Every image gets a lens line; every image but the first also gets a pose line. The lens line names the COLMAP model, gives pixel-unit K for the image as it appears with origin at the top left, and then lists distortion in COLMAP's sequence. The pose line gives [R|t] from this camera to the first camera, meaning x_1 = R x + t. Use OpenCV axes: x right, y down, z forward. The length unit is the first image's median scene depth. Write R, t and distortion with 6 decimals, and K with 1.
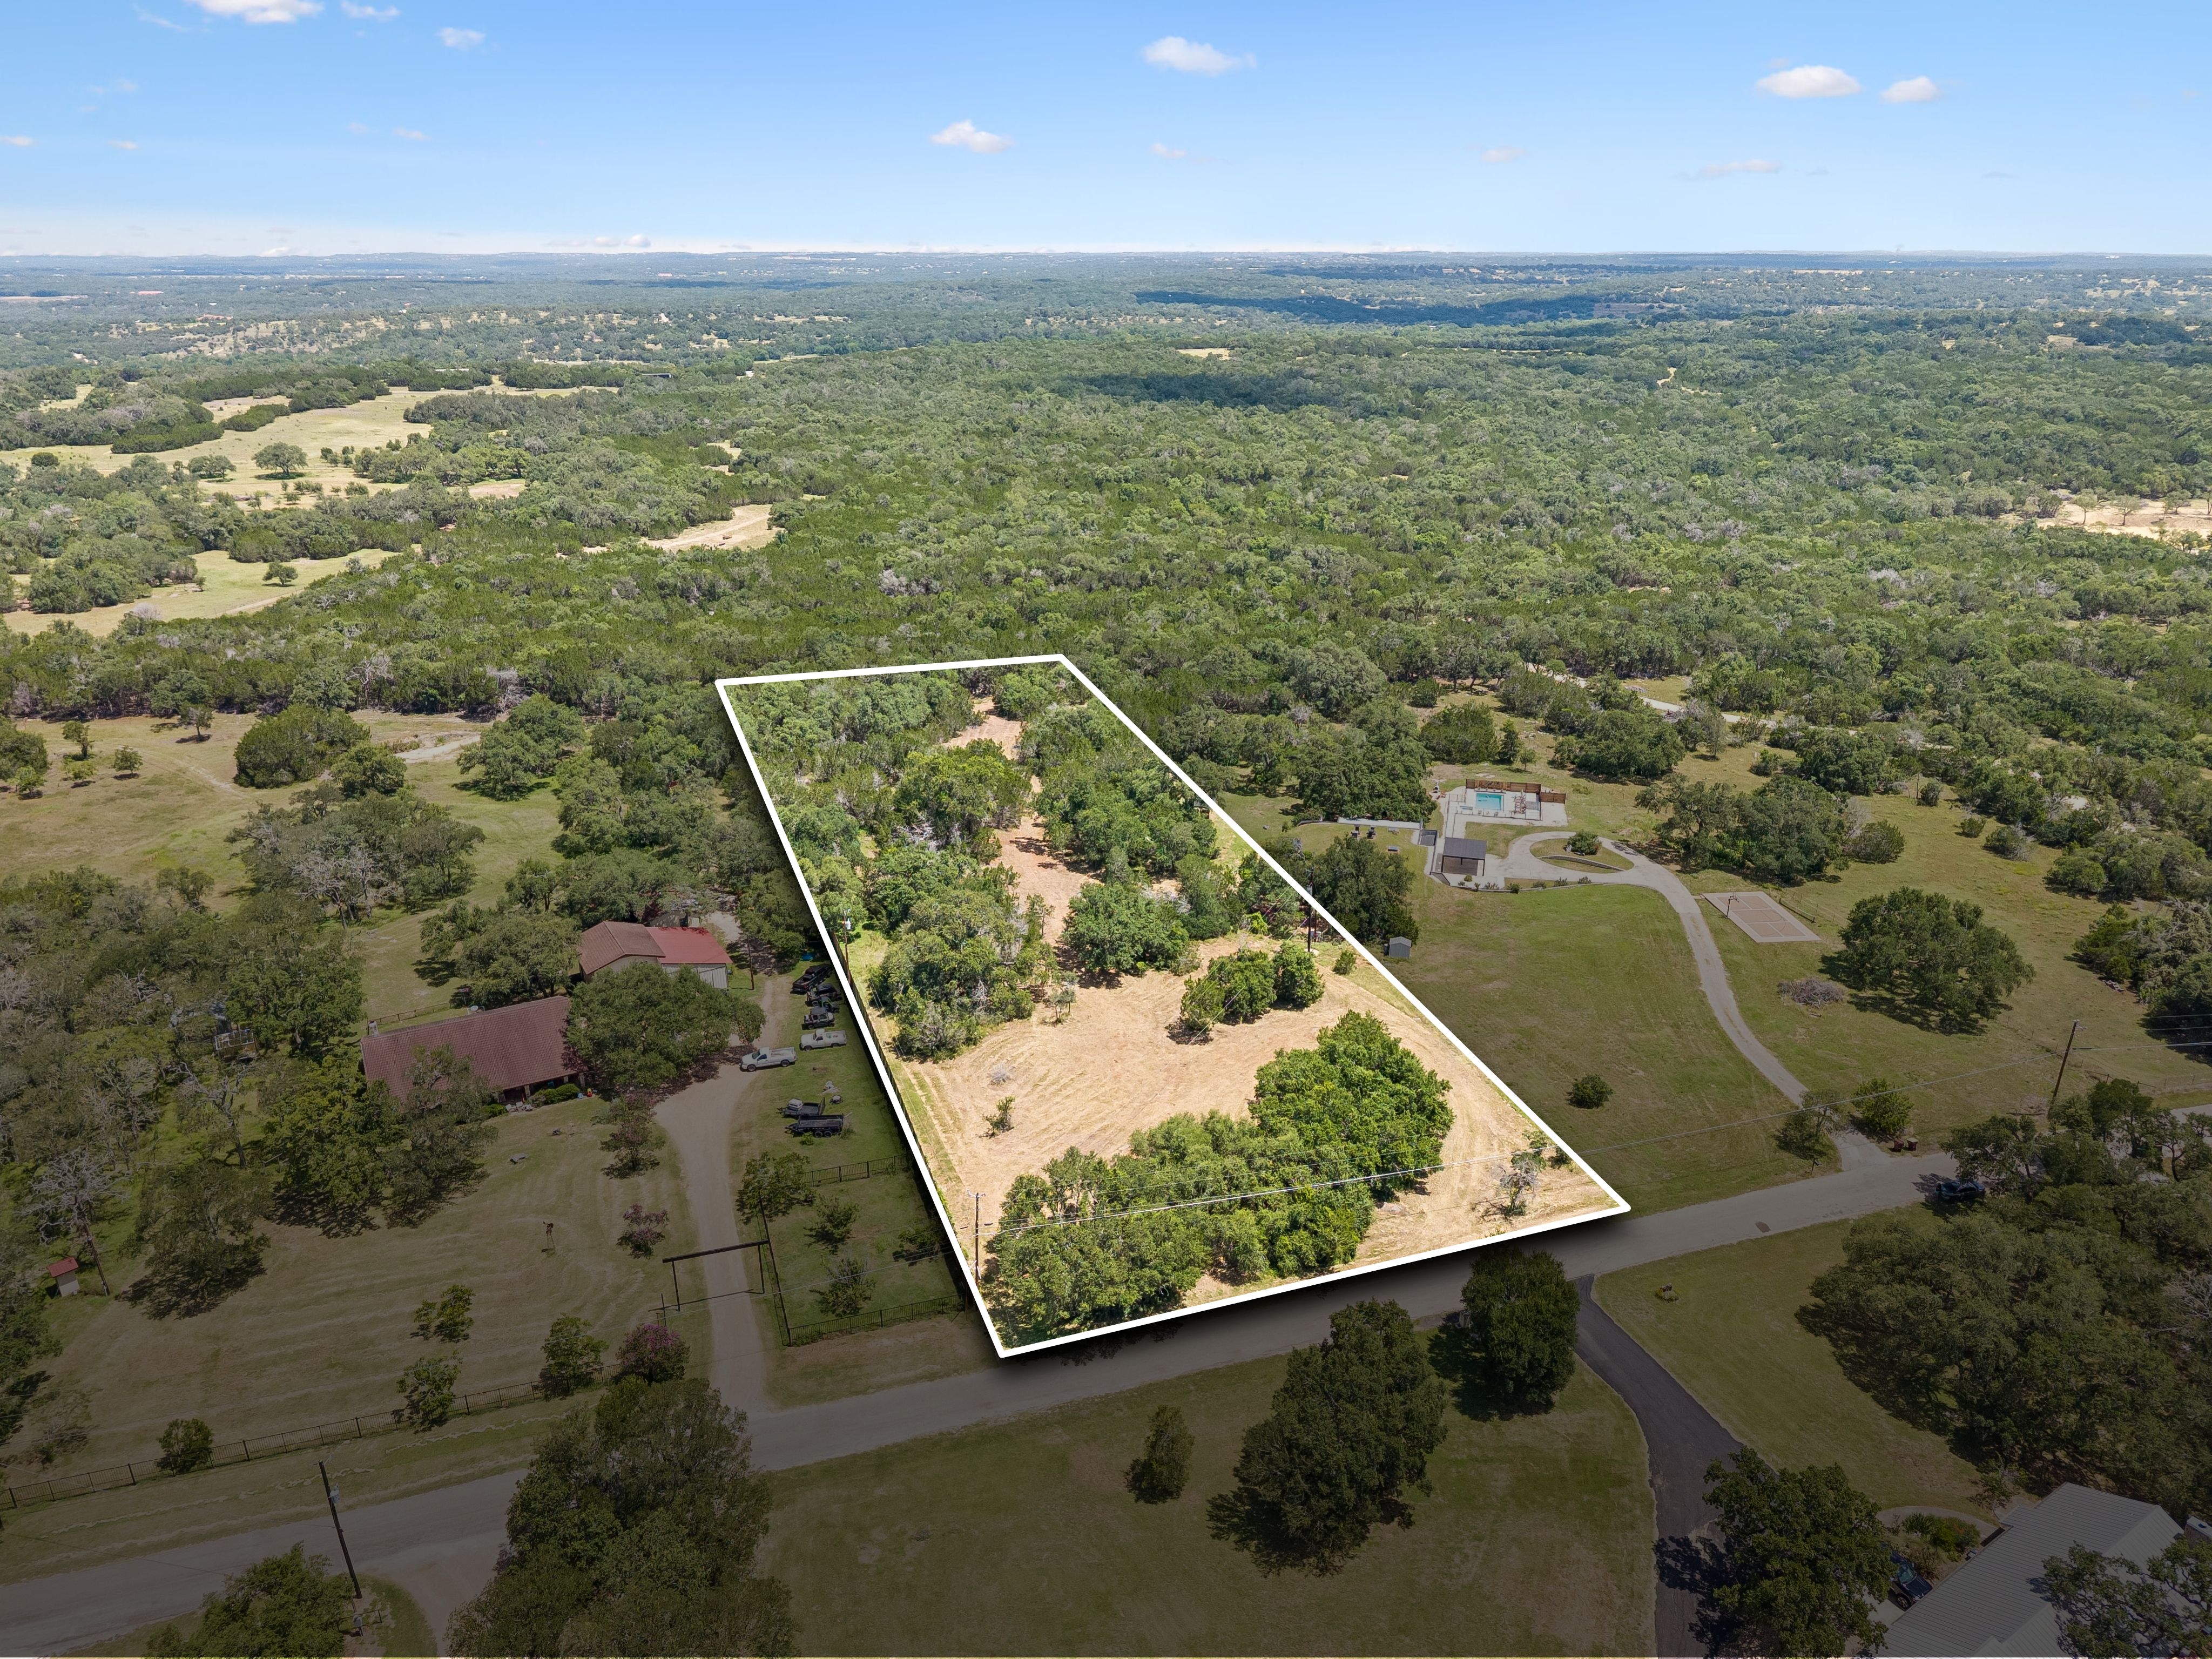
lens RADIAL K [[1493.7, 0, 1107.3], [0, 1493.7, 831.2], [0, 0, 1]] dist [0.045050, -0.062195]
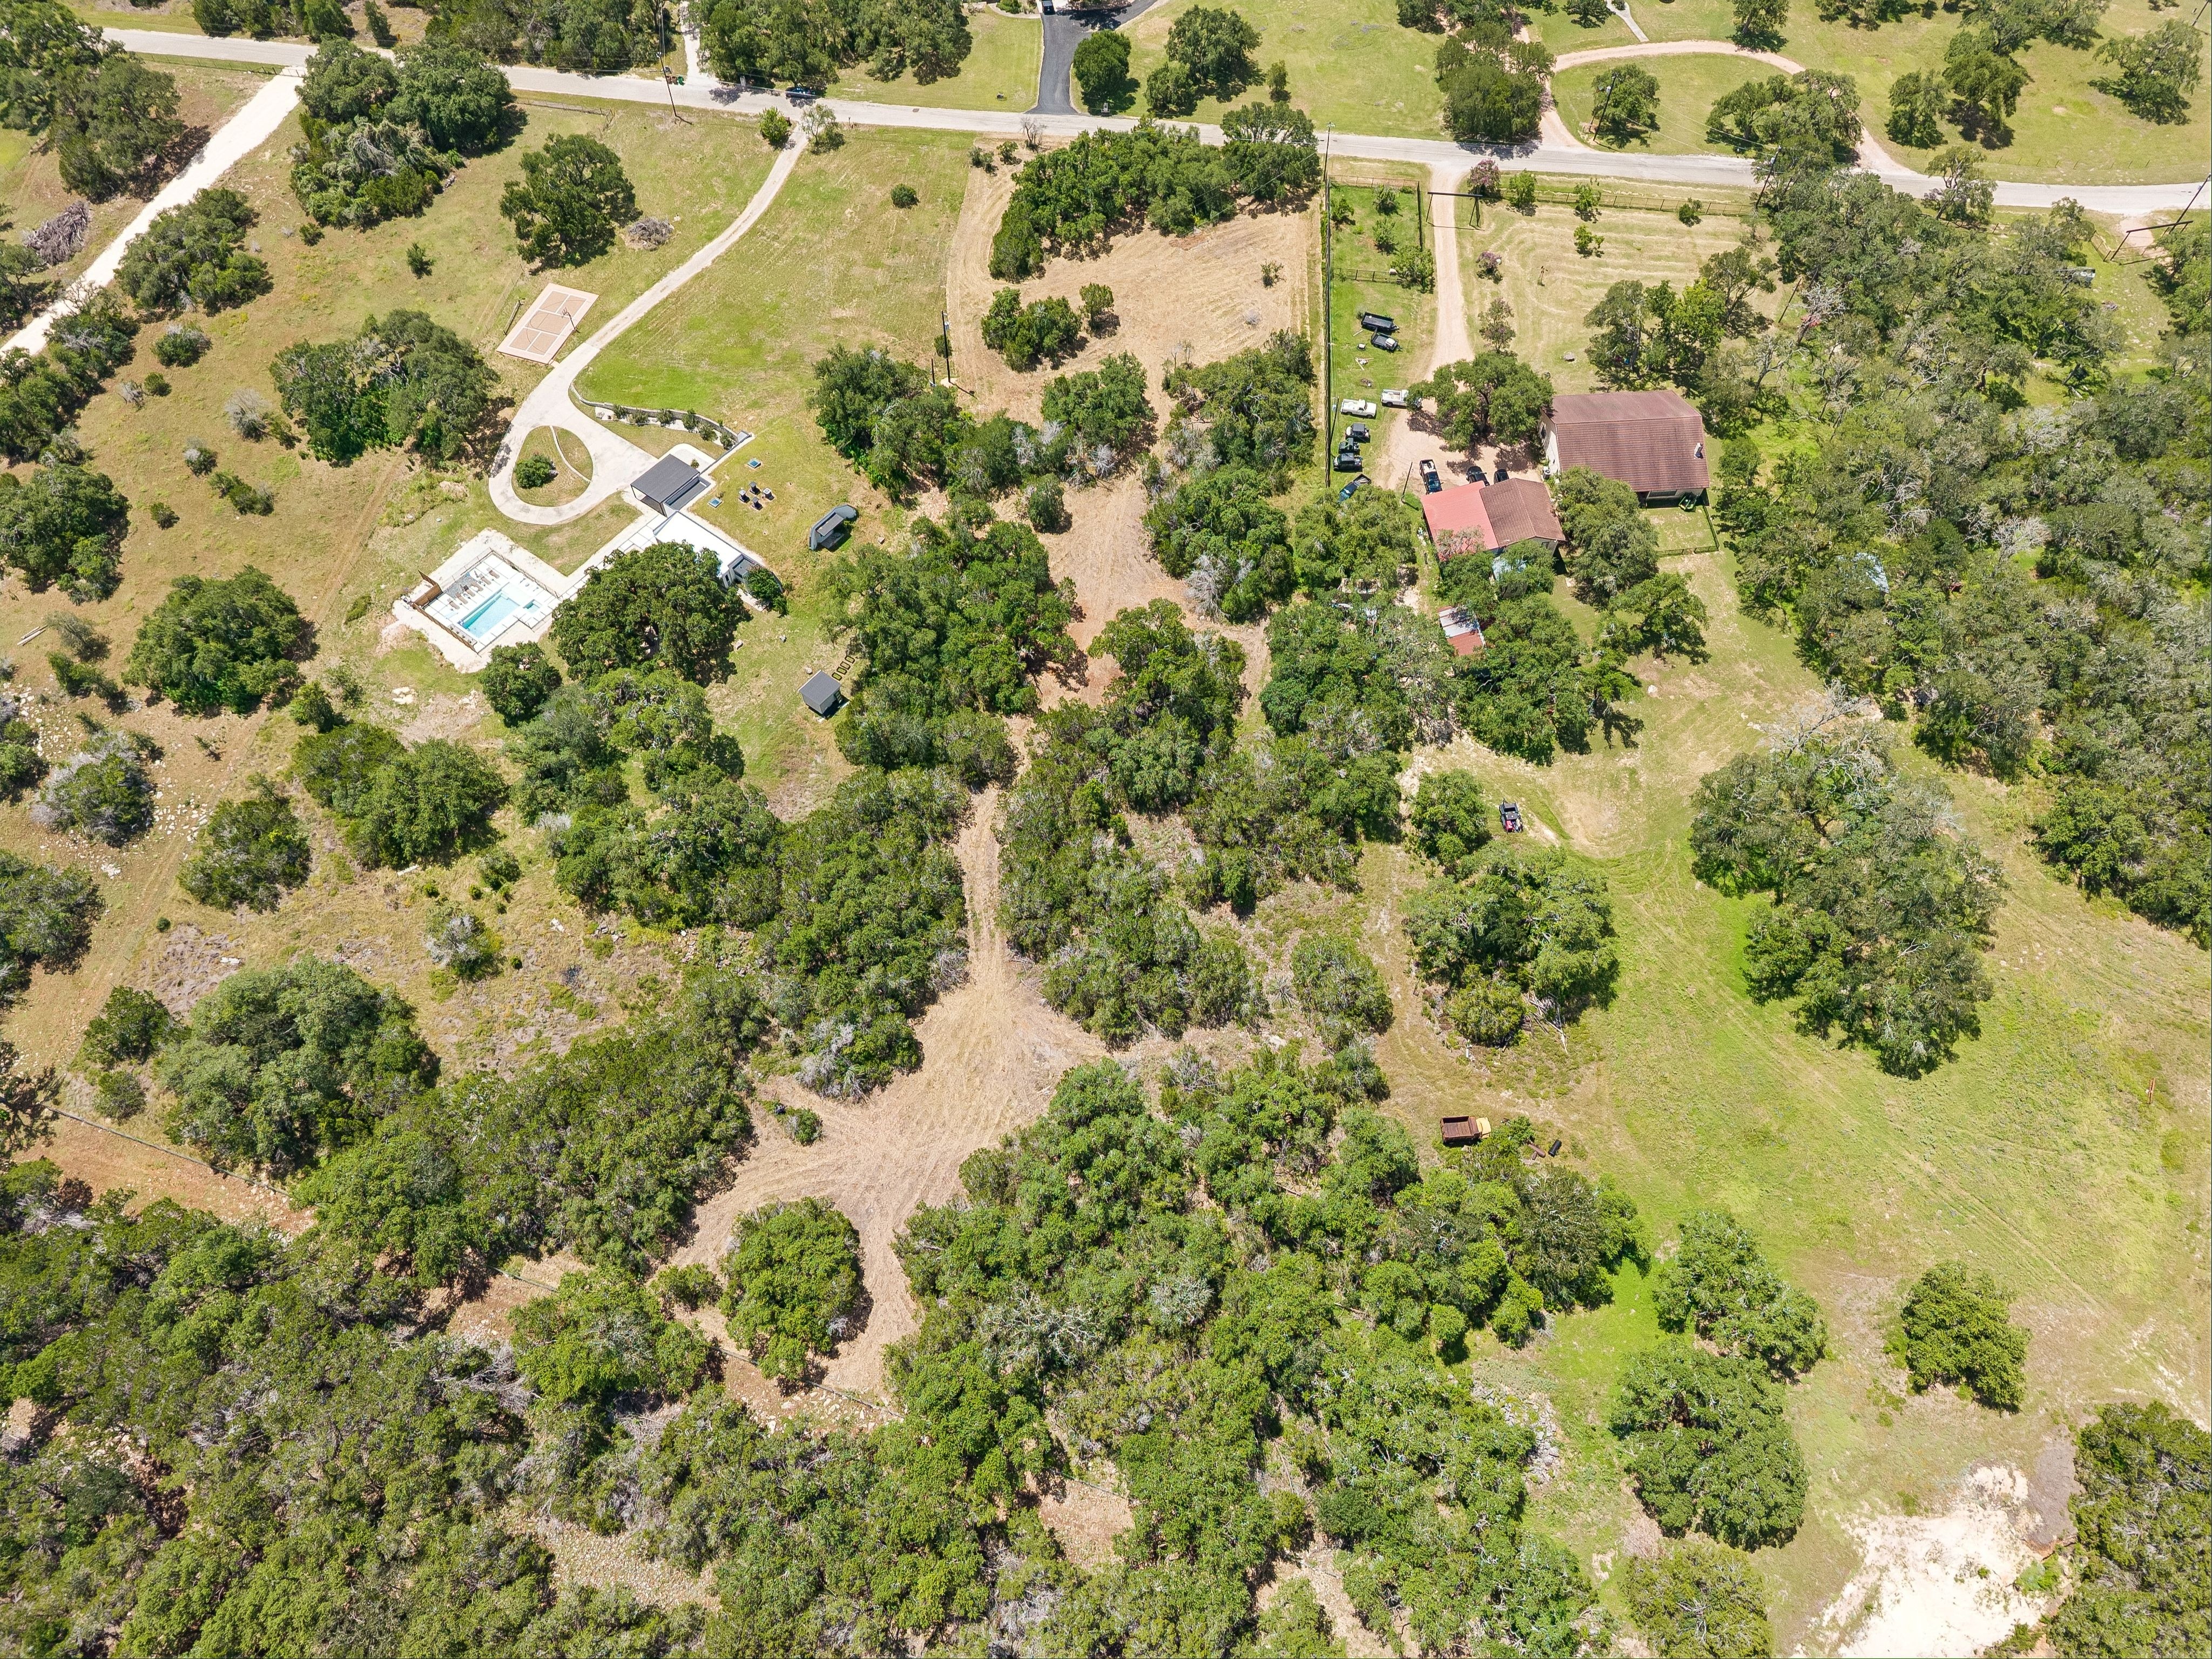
lens RADIAL K [[1539.2, 0, 1116.4], [0, 1539.2, 819.1], [0, 0, 1]] dist [0.021100, -0.019442]
pose [[-0.924183, -0.324477, 0.201495, -0.260956], [0.133262, 0.220465, 0.966249, -0.753410], [-0.357948, 0.919842, -0.160509, 1.108066]]
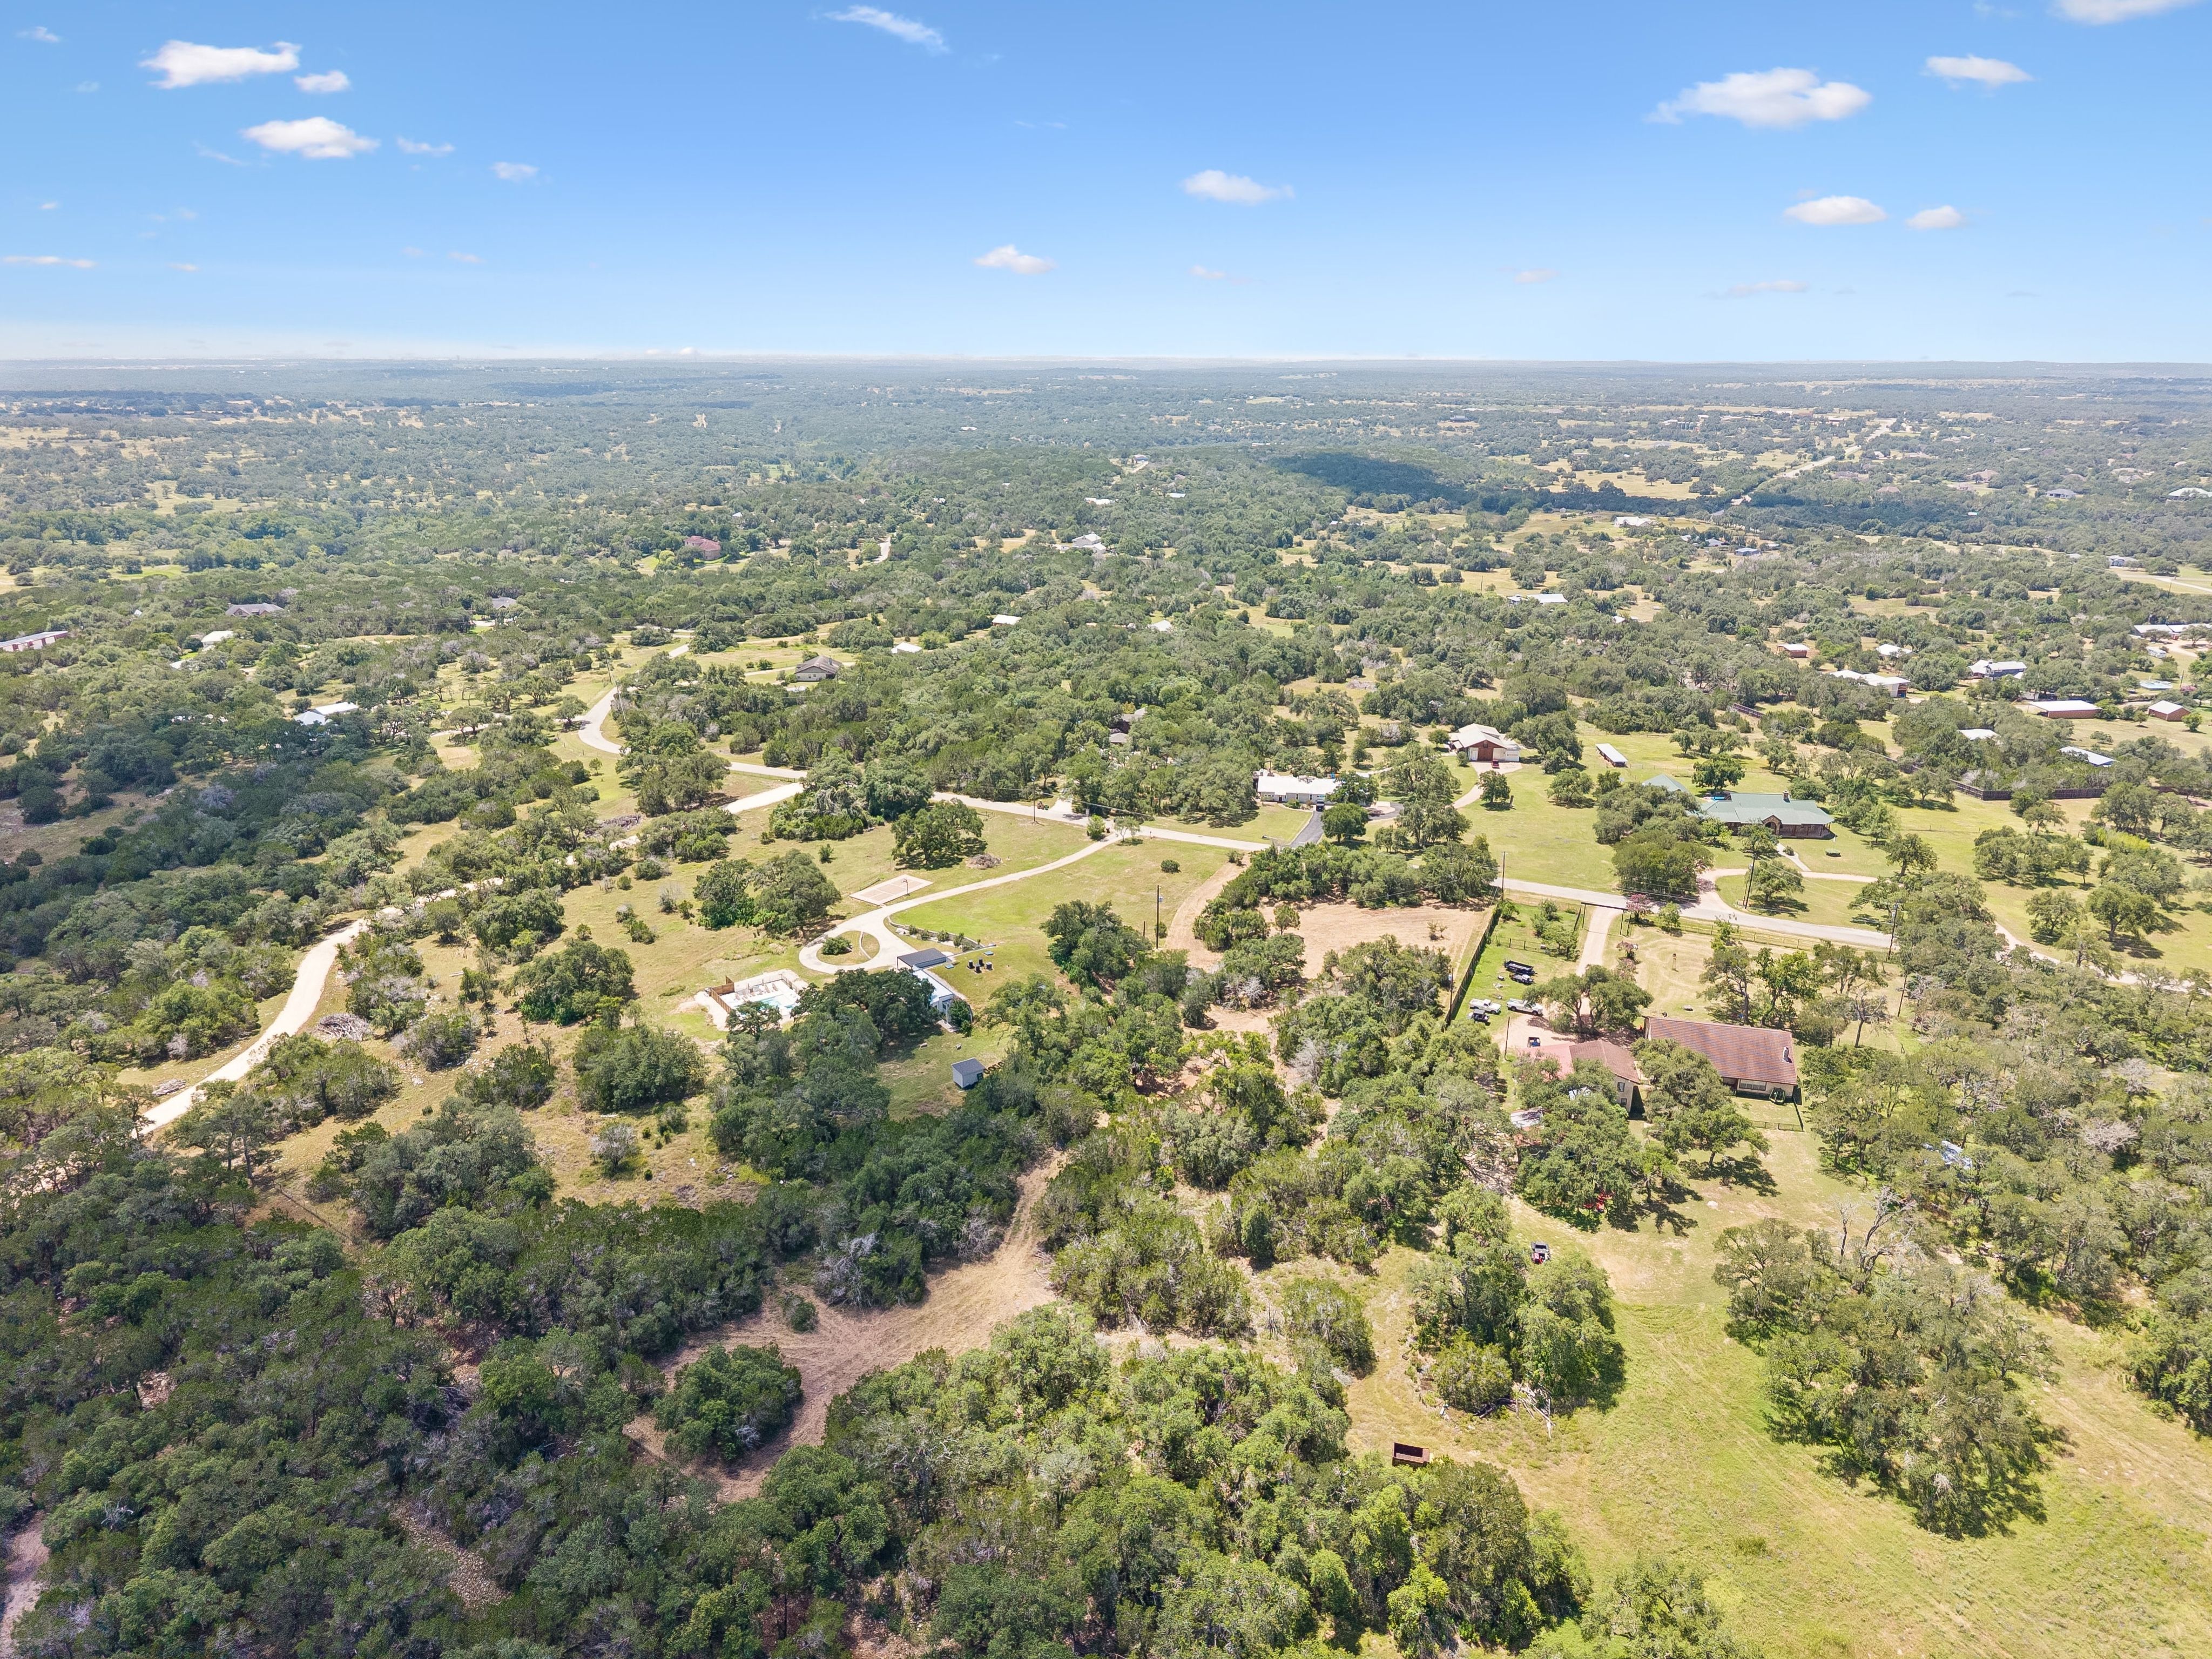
lens RADIAL K [[1500.0, 0, 1102.2], [0, 1500.0, 830.9], [0, 0, 1]] dist [0.022532, -0.022670]
pose [[-0.749635, -0.202011, 0.630269, -0.561597], [0.237075, 0.807135, 0.540674, -0.627819], [-0.617934, 0.554729, -0.557165, 1.361294]]
